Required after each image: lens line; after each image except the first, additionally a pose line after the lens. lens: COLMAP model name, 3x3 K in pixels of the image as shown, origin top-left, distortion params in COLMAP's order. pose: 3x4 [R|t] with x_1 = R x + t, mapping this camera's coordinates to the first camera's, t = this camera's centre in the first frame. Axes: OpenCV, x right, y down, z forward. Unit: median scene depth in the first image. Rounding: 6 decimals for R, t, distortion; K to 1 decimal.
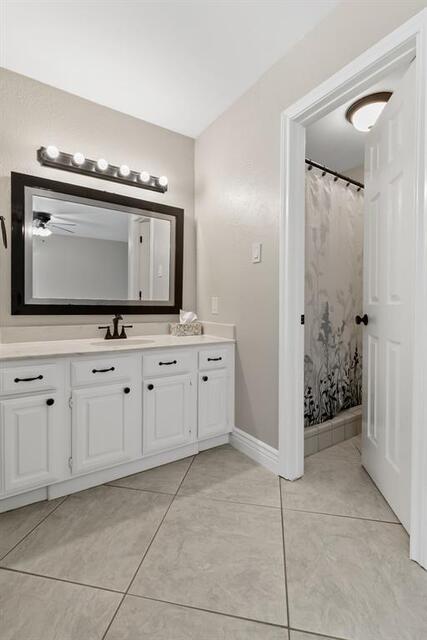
lens RADIAL K [[295.0, 0, 214.0], [0, 295.0, 310.6], [0, 0, 1]] dist [0.007238, -0.002238]
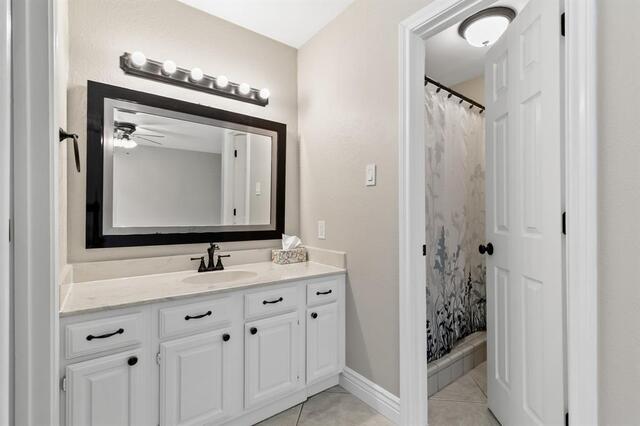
lens RADIAL K [[295.0, 0, 323.8], [0, 295.0, 213.1], [0, 0, 1]] dist [0.007238, -0.002238]
pose [[0.997938, -0.004756, 0.064012, -0.052203], [0.006126, 0.999756, -0.021223, -0.054316], [-0.063896, 0.021571, 0.997723, 0.095679]]
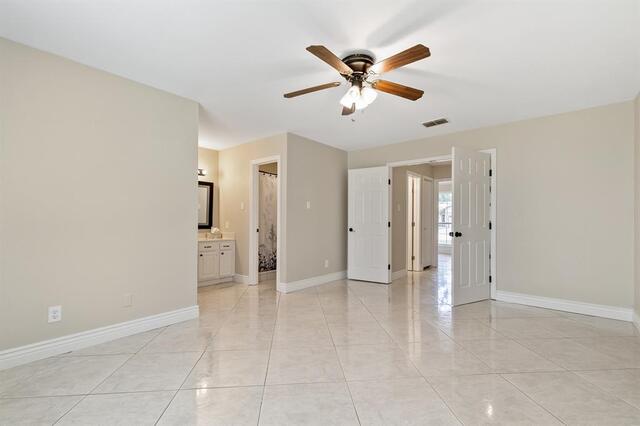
lens RADIAL K [[295.0, 0, 322.1], [0, 295.0, 217.0], [0, 0, 1]] dist [0.007238, -0.002238]
pose [[0.960948, 0.005646, 0.276672, 0.086454], [0.000503, 0.999755, -0.022149, -0.032040], [-0.276729, 0.021423, 0.960709, -1.631868]]
